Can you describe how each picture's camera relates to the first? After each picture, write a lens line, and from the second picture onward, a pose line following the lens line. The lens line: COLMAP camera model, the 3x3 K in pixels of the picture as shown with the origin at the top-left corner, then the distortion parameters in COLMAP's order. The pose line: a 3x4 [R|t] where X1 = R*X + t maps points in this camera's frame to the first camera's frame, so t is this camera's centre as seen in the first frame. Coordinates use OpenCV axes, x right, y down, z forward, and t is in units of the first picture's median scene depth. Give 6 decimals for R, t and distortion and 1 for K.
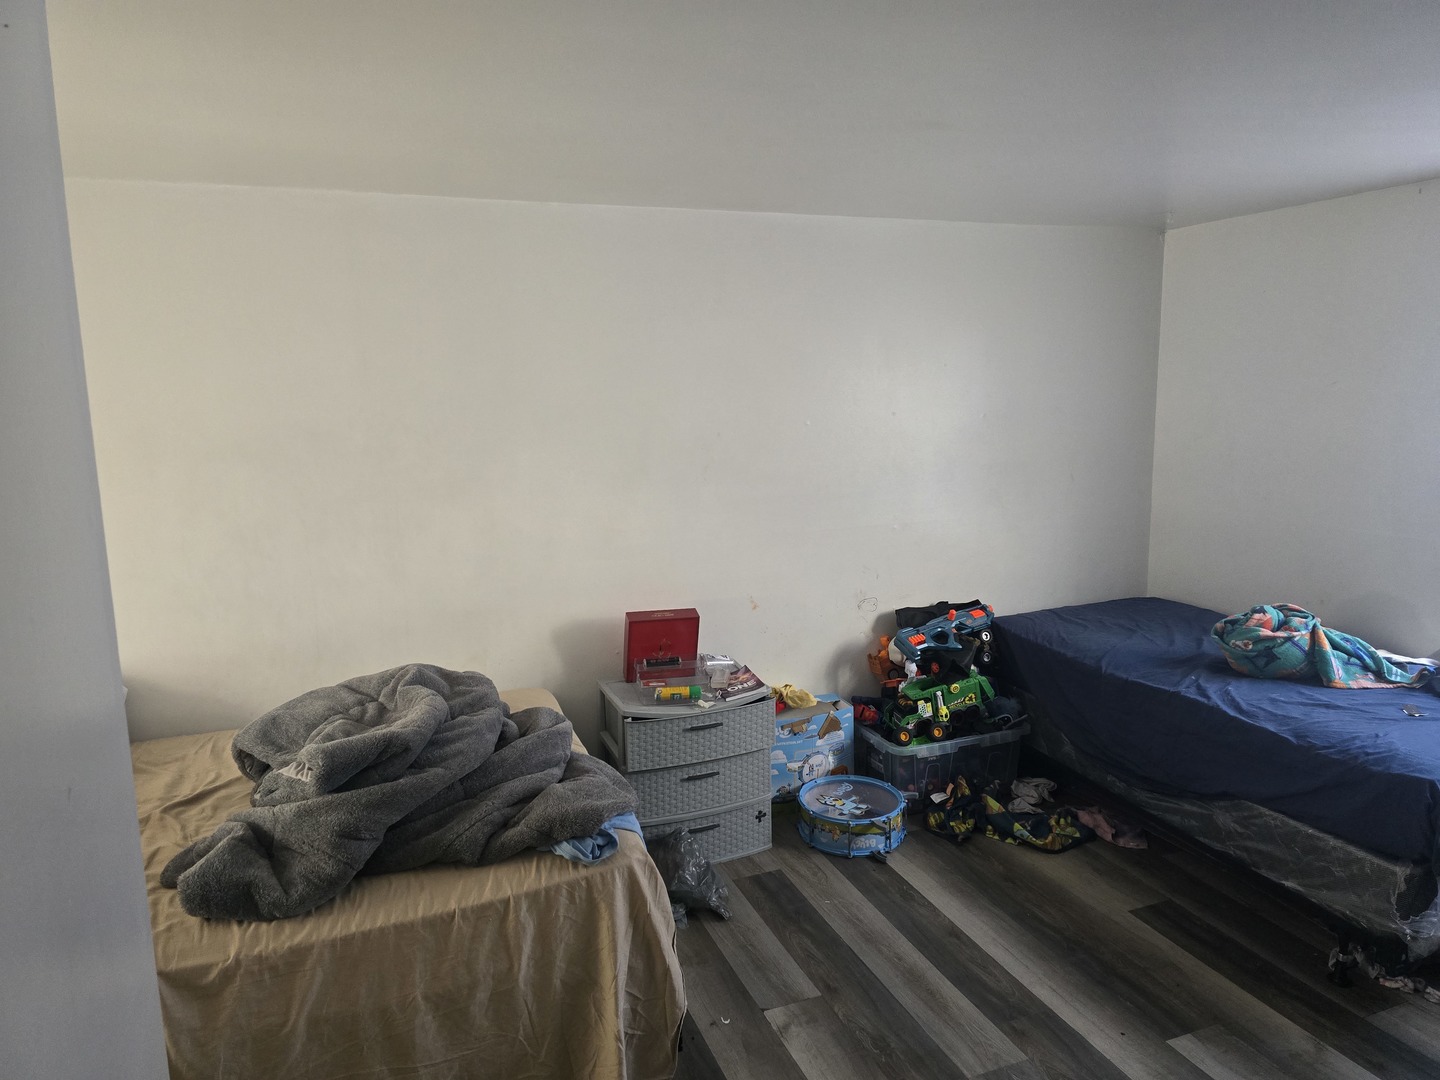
lens RADIAL K [[974.5, 0, 720.0], [0, 974.5, 540.0], [0, 0, 1]] dist [0.056802, -0.002011]
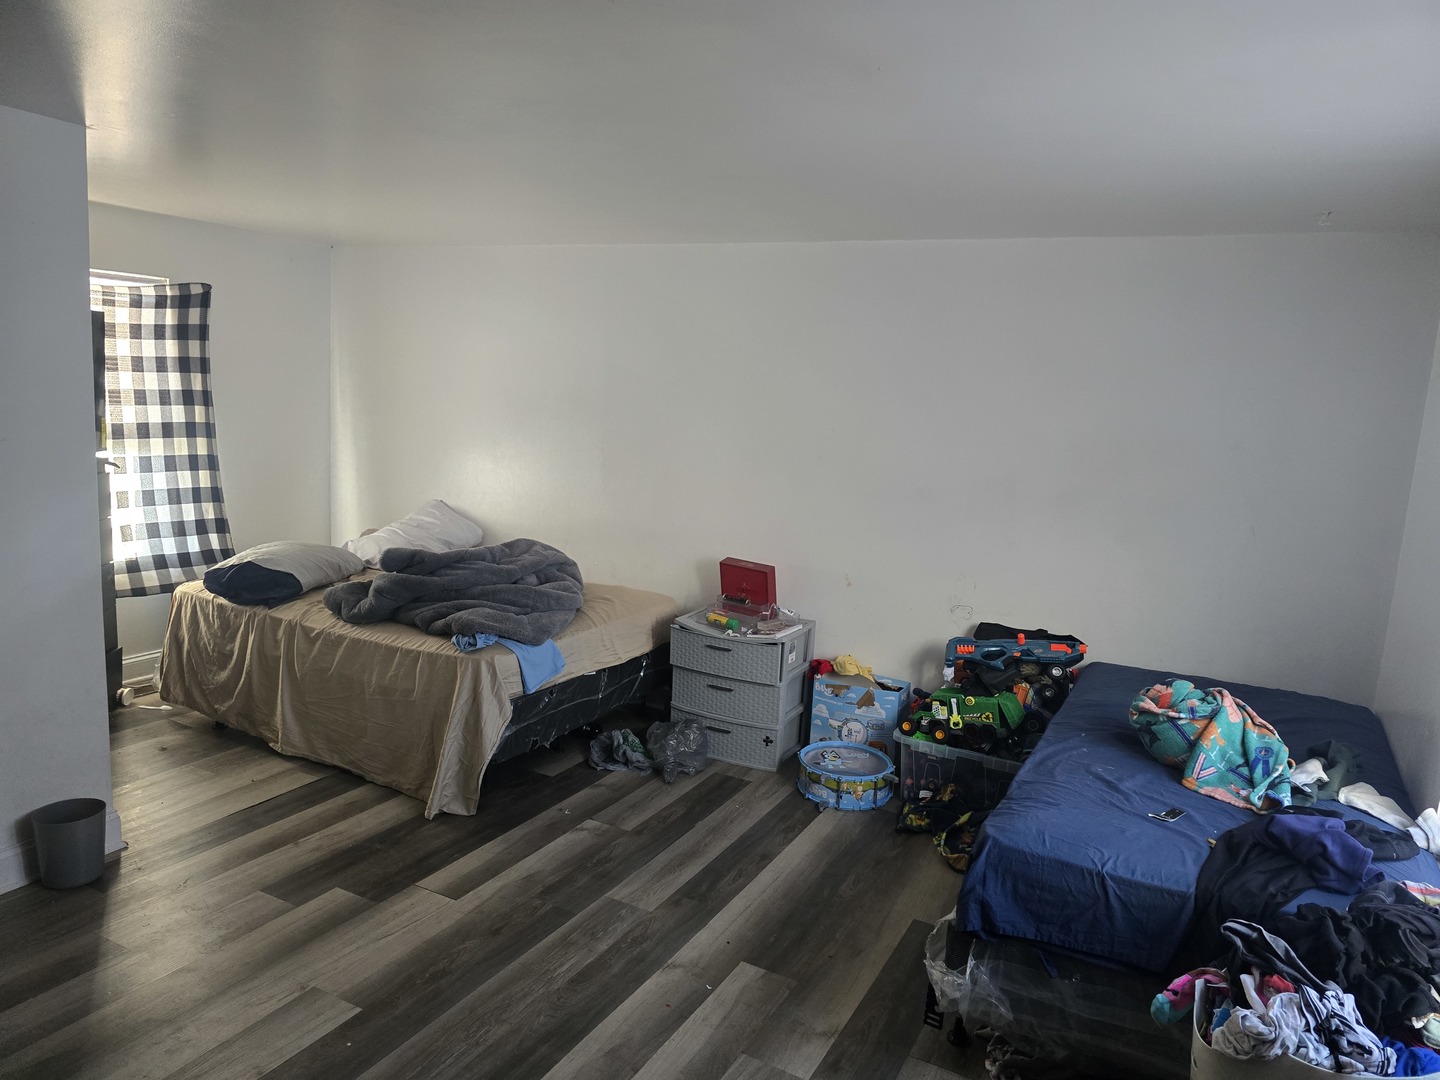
lens RADIAL K [[974.5, 0, 720.0], [0, 974.5, 540.0], [0, 0, 1]] dist [0.056802, -0.002011]
pose [[0.640095, 0.171426, -0.748927, 0.847777], [-0.187406, 0.980183, 0.064186, -0.030128], [0.745088, 0.099268, 0.659537, 0.125496]]
